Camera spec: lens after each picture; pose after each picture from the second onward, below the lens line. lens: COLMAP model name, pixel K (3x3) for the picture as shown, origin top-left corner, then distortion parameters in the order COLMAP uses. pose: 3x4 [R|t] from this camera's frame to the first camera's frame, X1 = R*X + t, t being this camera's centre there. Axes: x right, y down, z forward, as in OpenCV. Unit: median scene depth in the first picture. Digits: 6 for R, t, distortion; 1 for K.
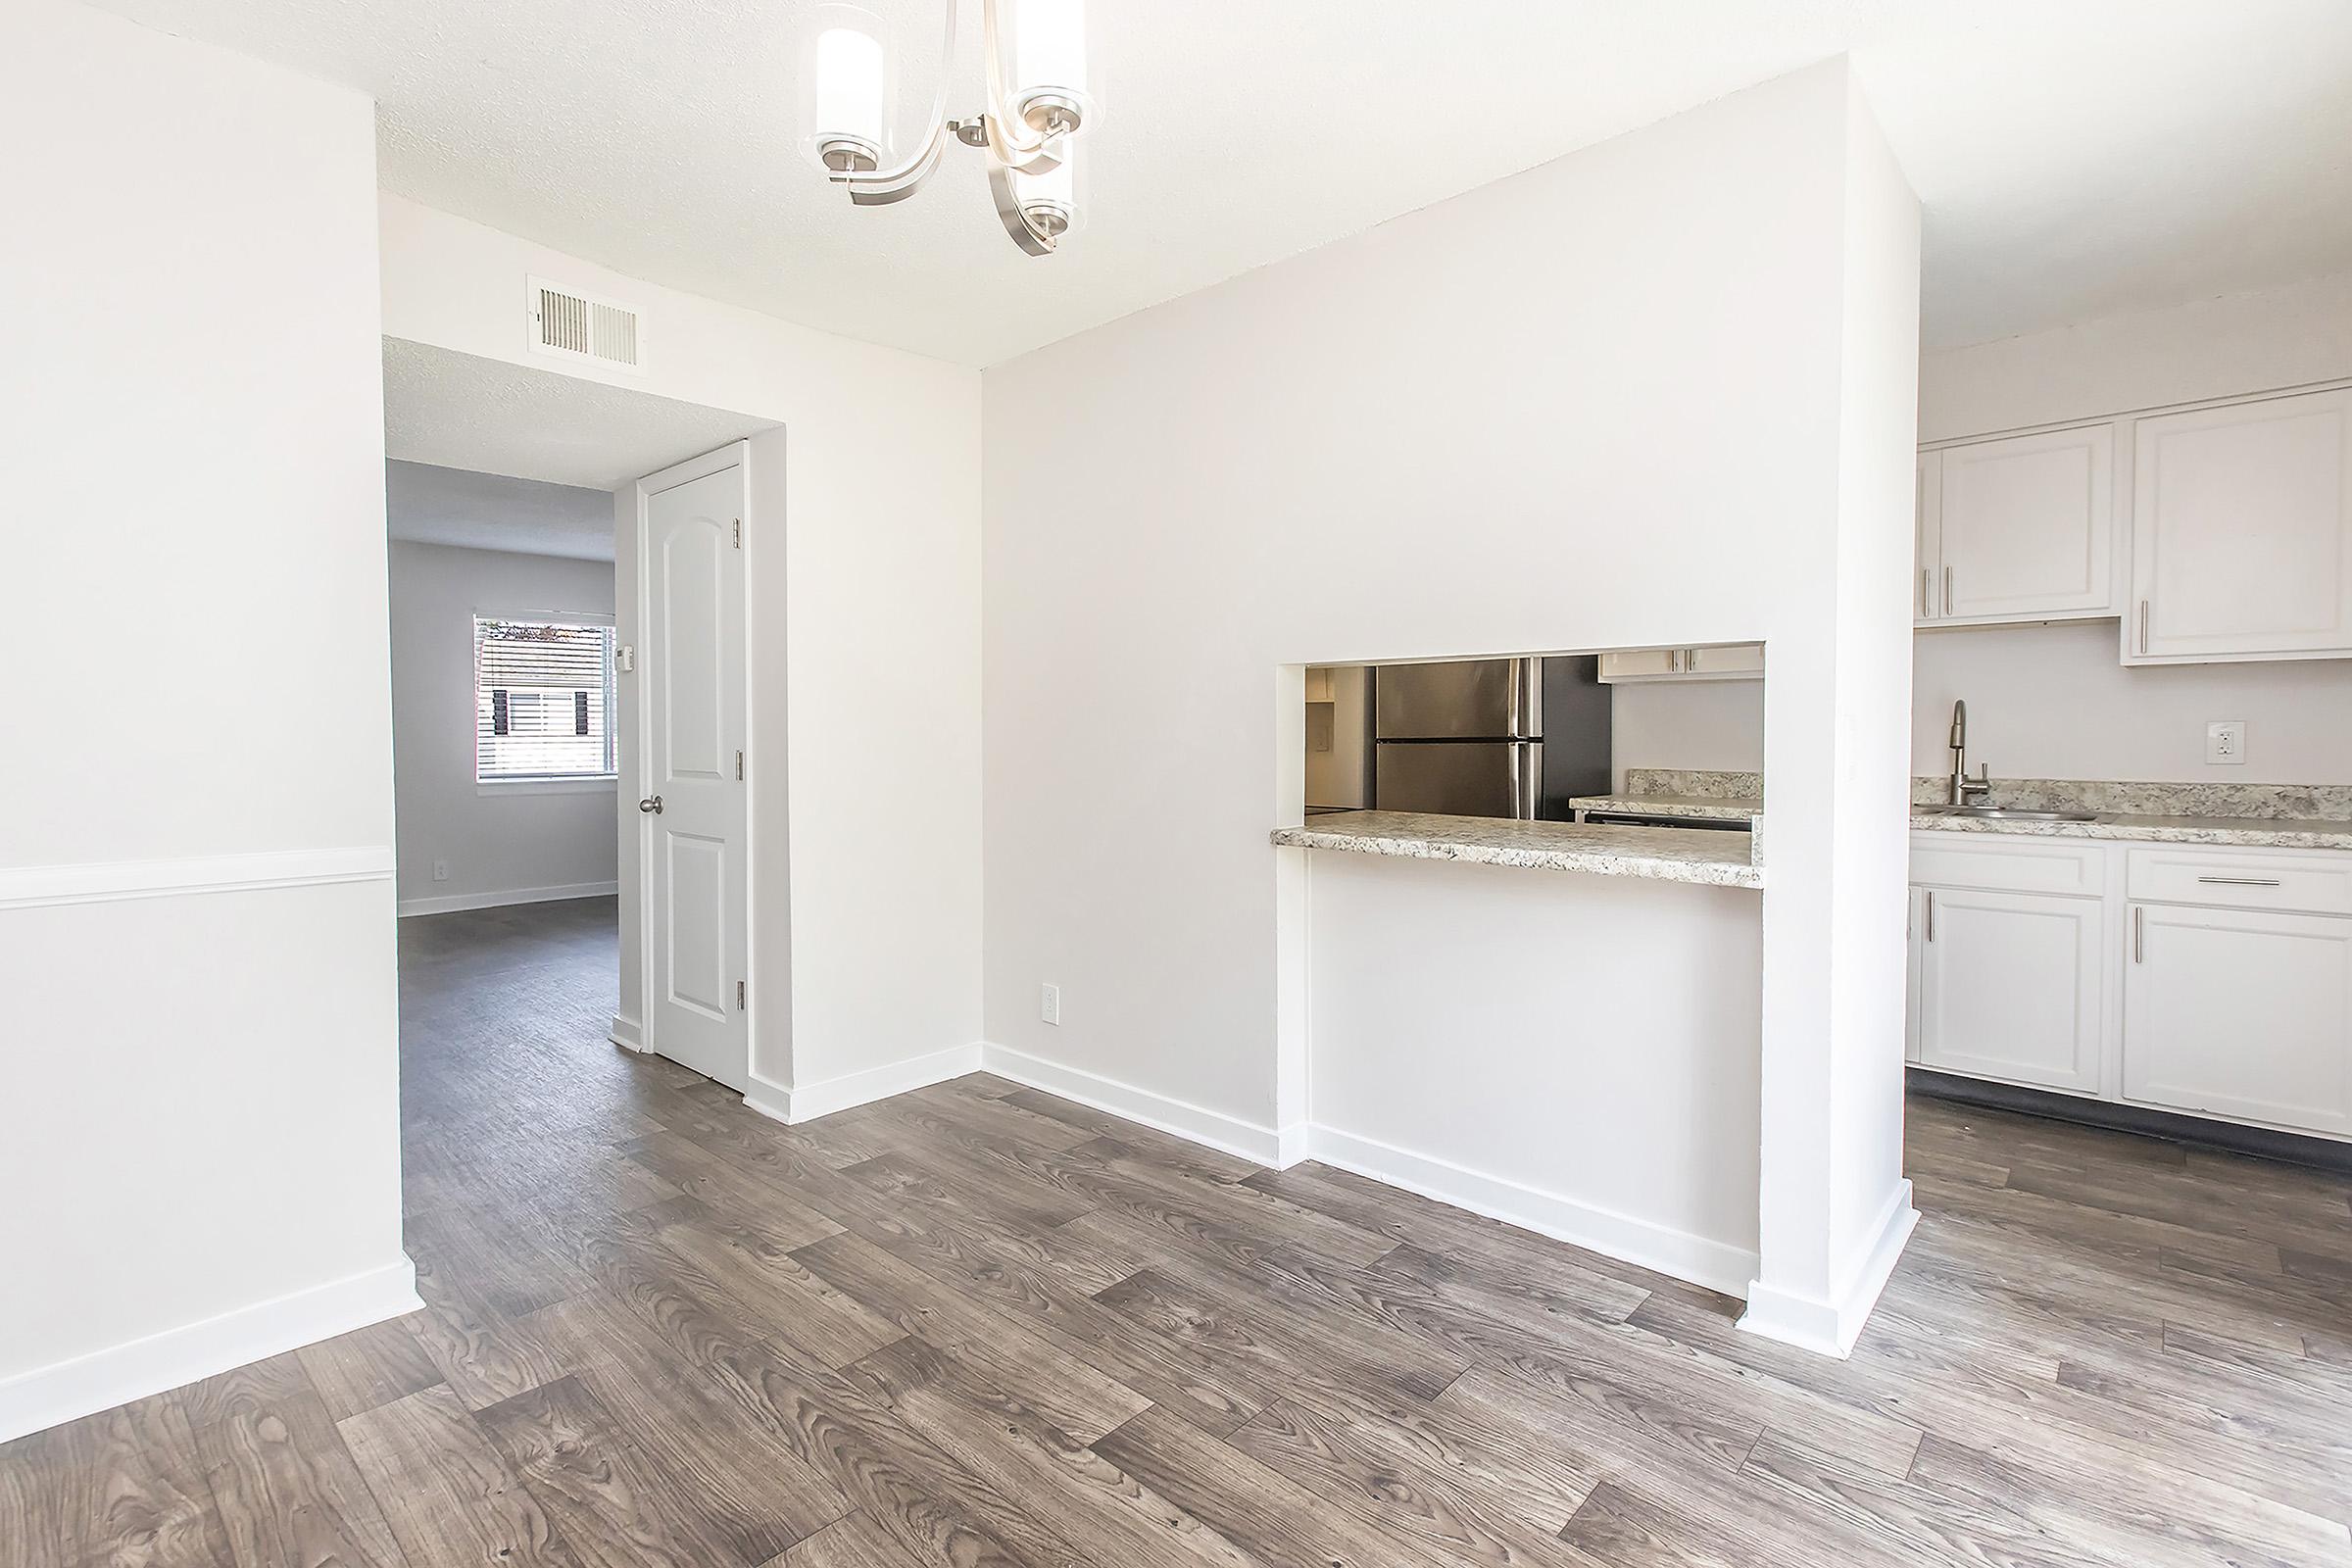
lens RADIAL K [[1125.5, 0, 1093.9], [0, 1125.5, 734.9], [0, 0, 1]] dist [-0.009051, -0.000215]
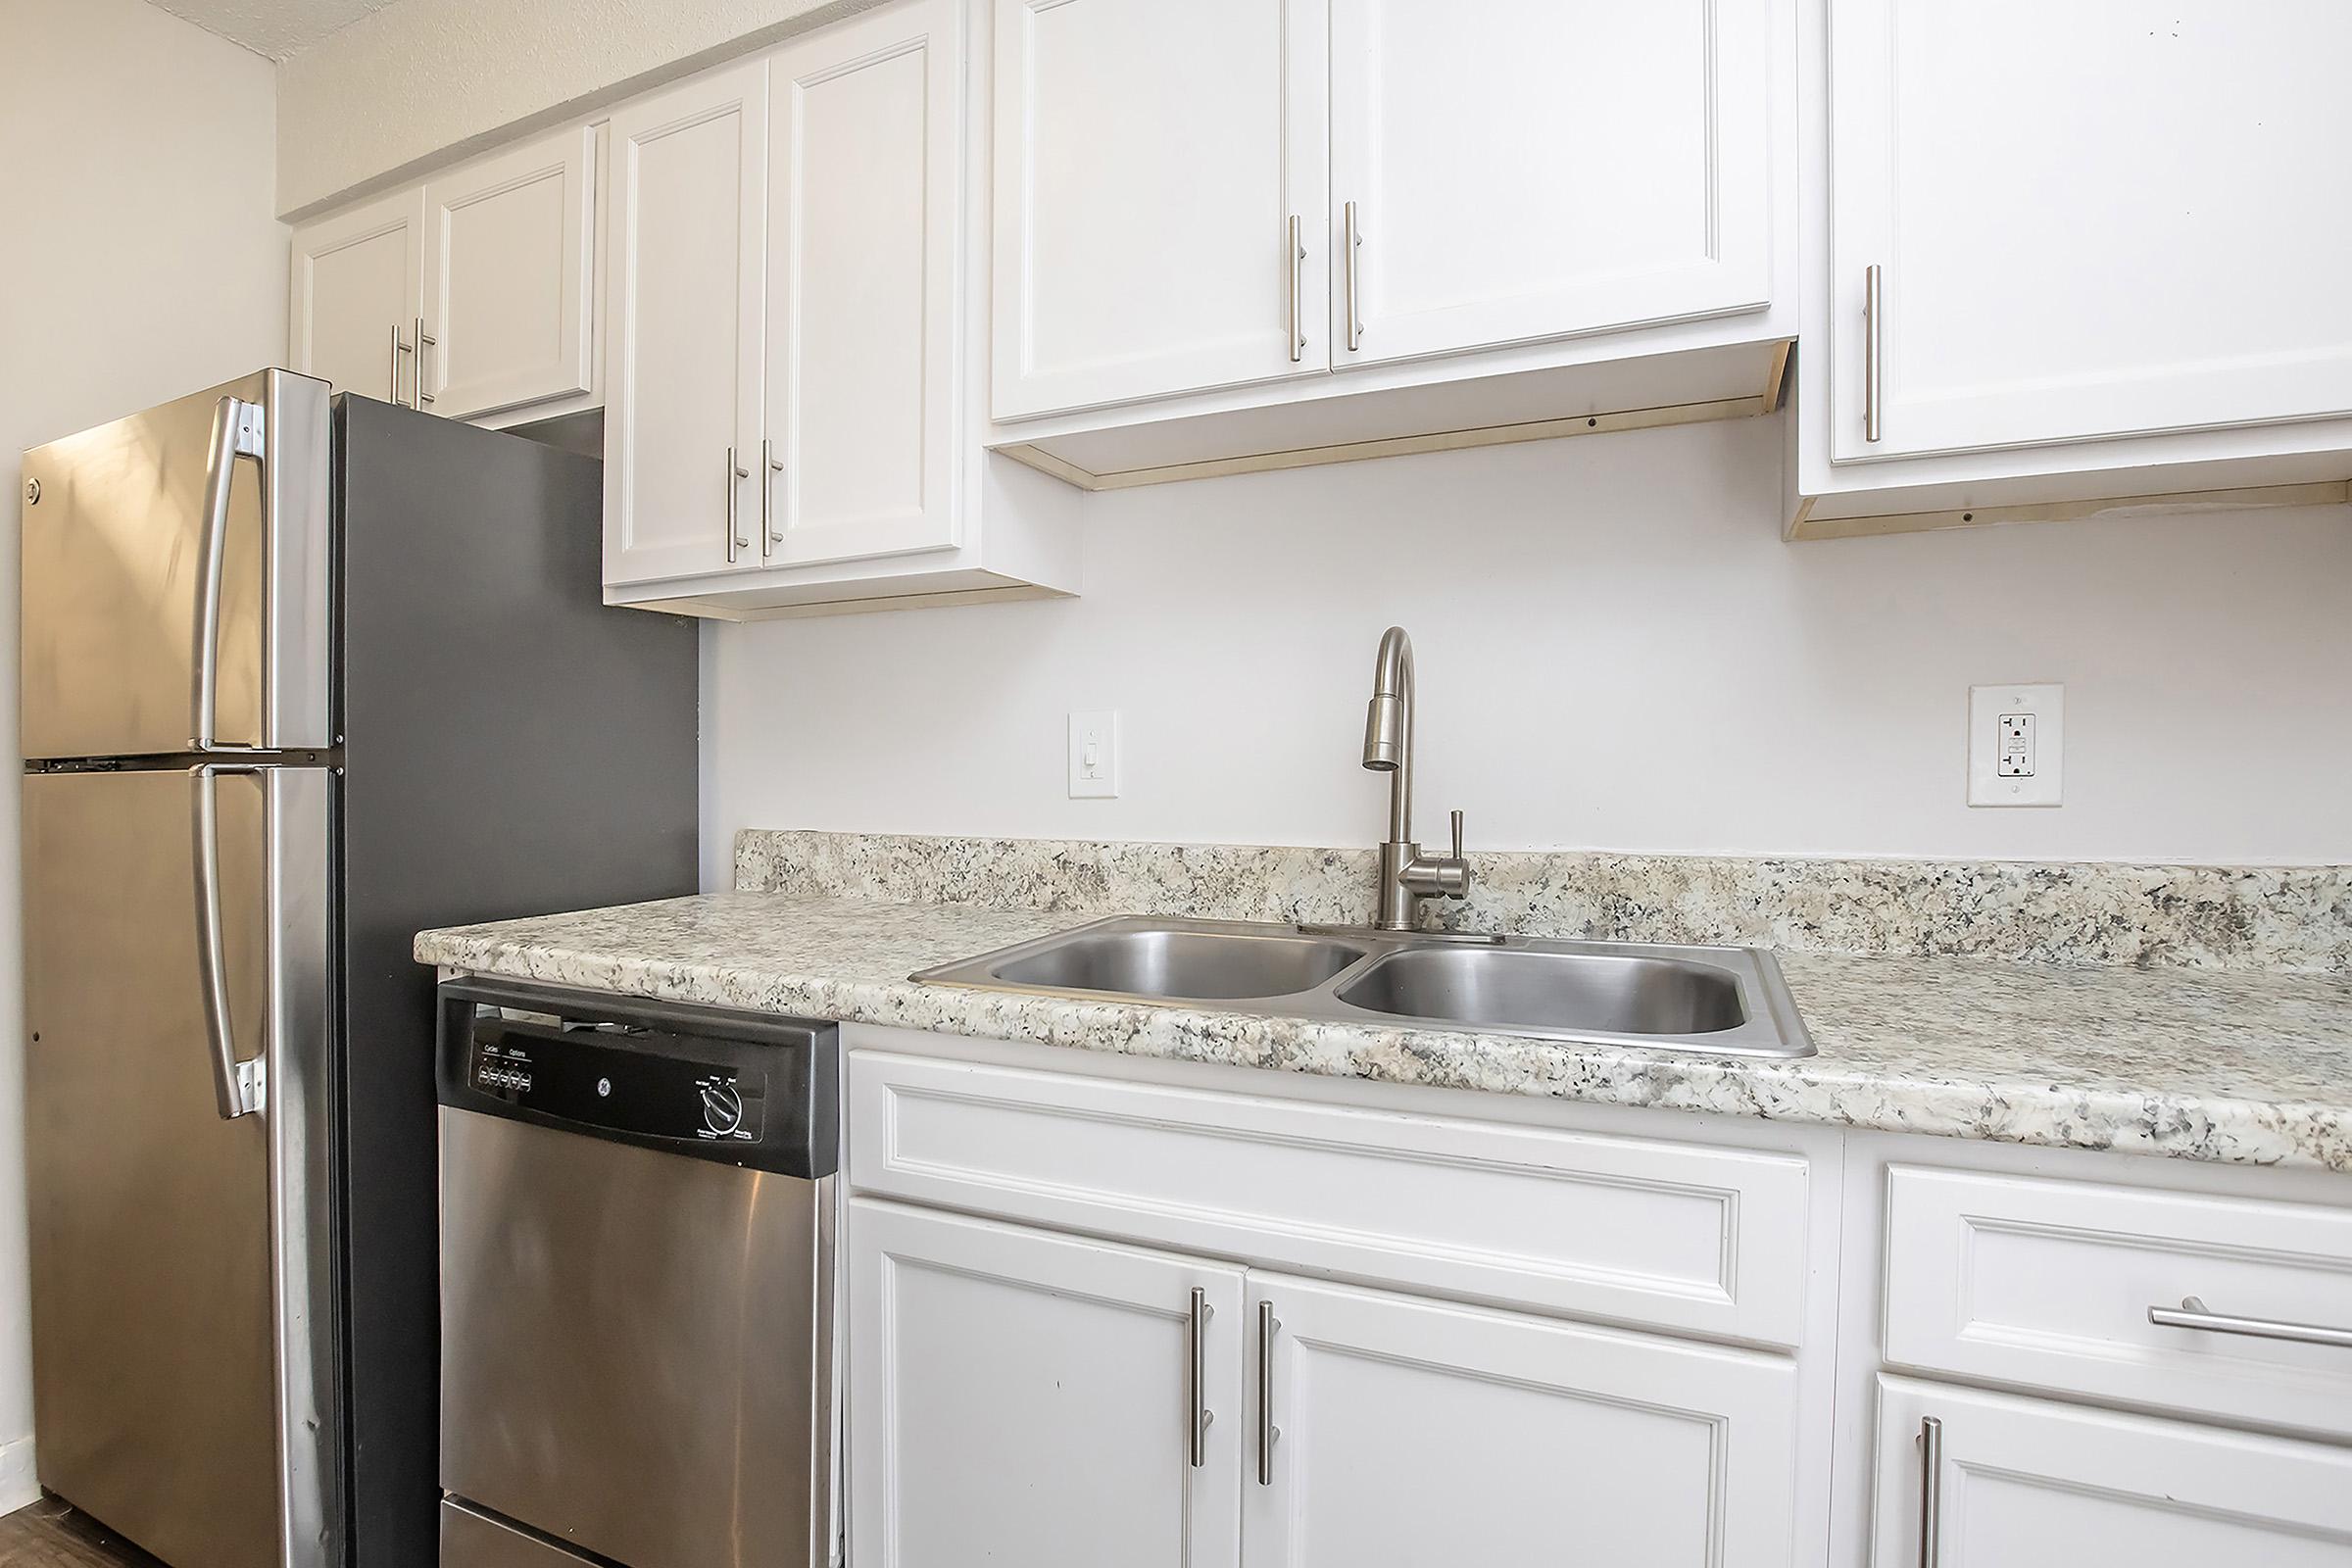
lens RADIAL K [[1131.3, 0, 1179.5], [0, 1131.3, 772.1], [0, 0, 1]] dist [-0.030634, 0.004061]
pose [[0.930614, -0.010135, 0.365861, 0.608285], [0.007632, 0.999937, 0.008288, 0.009936], [-0.365922, -0.004921, 0.930633, 0.729118]]
